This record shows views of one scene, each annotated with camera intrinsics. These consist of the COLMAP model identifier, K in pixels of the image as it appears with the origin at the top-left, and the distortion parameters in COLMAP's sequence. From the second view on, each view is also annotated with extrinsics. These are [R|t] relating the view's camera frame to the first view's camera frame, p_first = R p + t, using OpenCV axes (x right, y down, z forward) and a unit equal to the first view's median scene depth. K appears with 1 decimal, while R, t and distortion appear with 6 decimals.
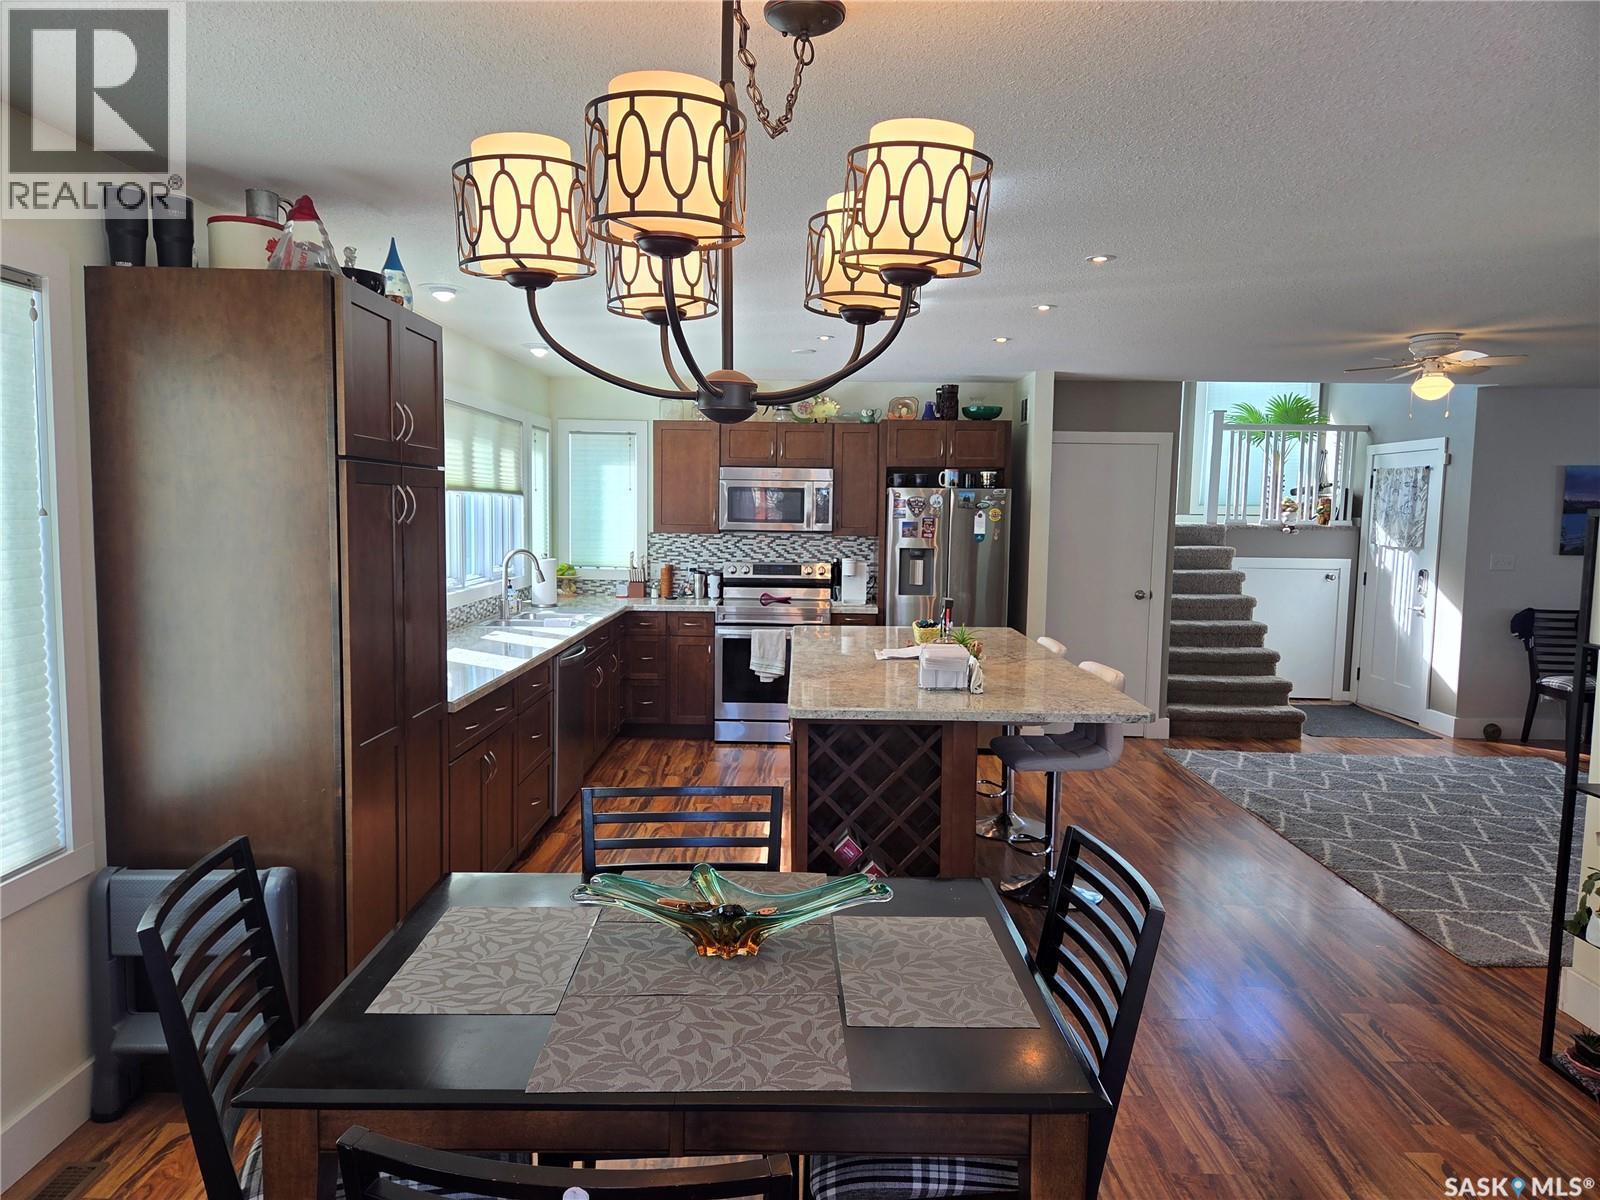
lens RADIAL K [[1094.1, 0, 792.4], [0, 1094.1, 599.2], [0, 0, 1]] dist [0.049518, -0.000447]
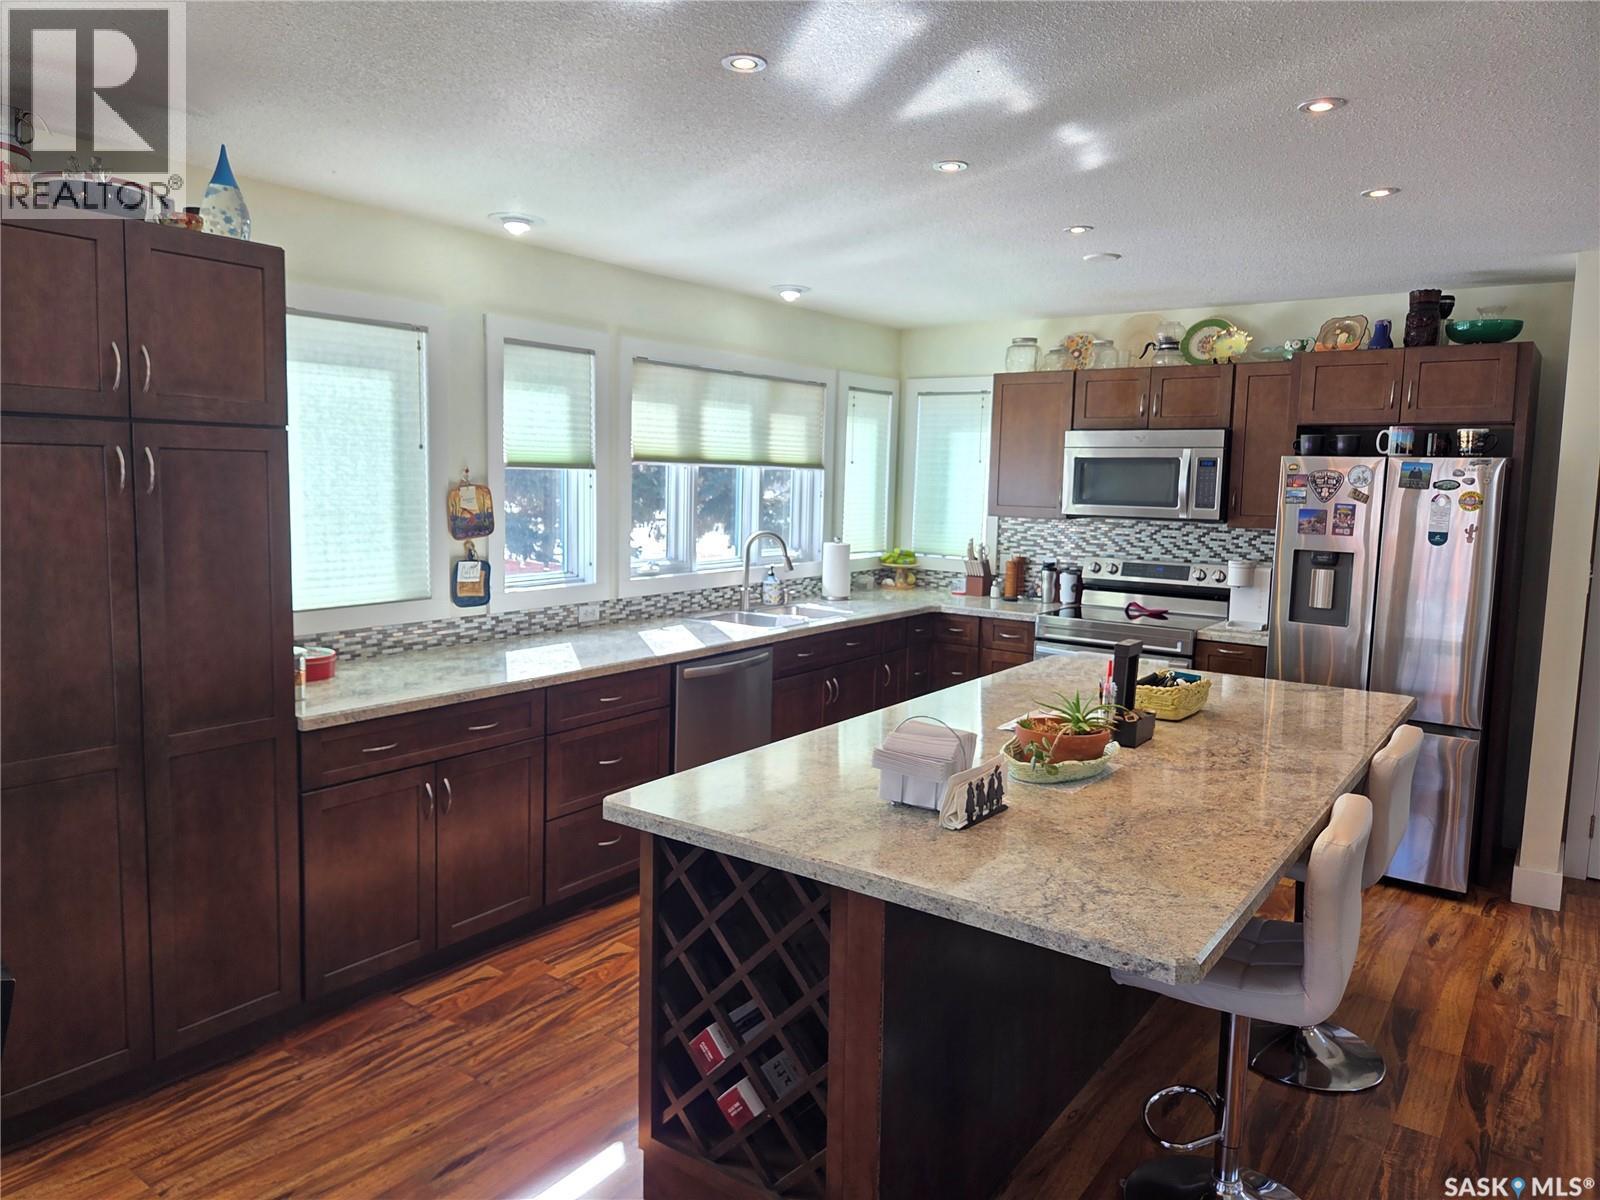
lens RADIAL K [[1077.5, 0, 795.9], [0, 1077.5, 579.9], [0, 0, 1]] dist [0.081951, -0.079729]
pose [[0.810054, 0.062293, -0.583037, 0.223789], [-0.060294, 0.997919, 0.022849, -0.023977], [0.583247, 0.016645, 0.812125, 0.283312]]
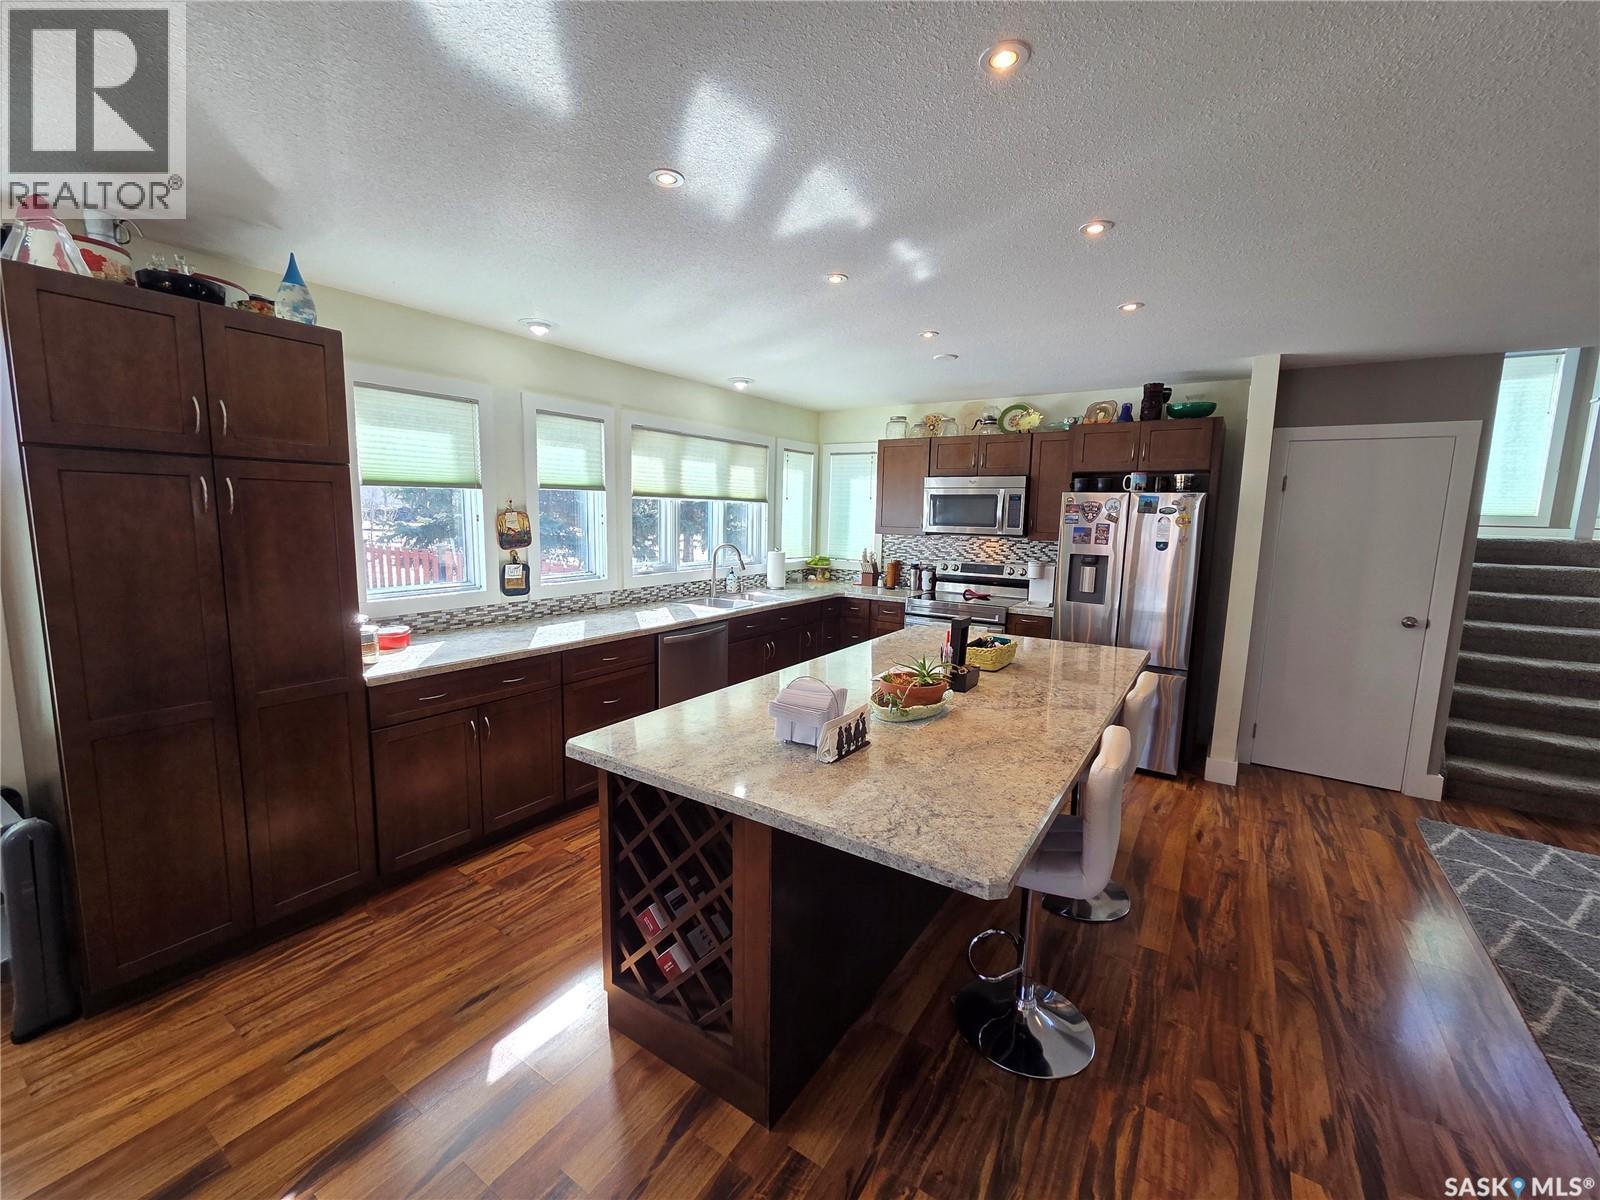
lens RADIAL K [[656.1, 0, 797.3], [0, 656.1, 595.9], [0, 0, 1]] dist [0.002923, -0.000984]
pose [[0.834256, 0.072842, -0.546544, 0.206629], [-0.055021, 0.997286, 0.048932, -0.022696], [0.548625, -0.010750, 0.835999, 0.345544]]
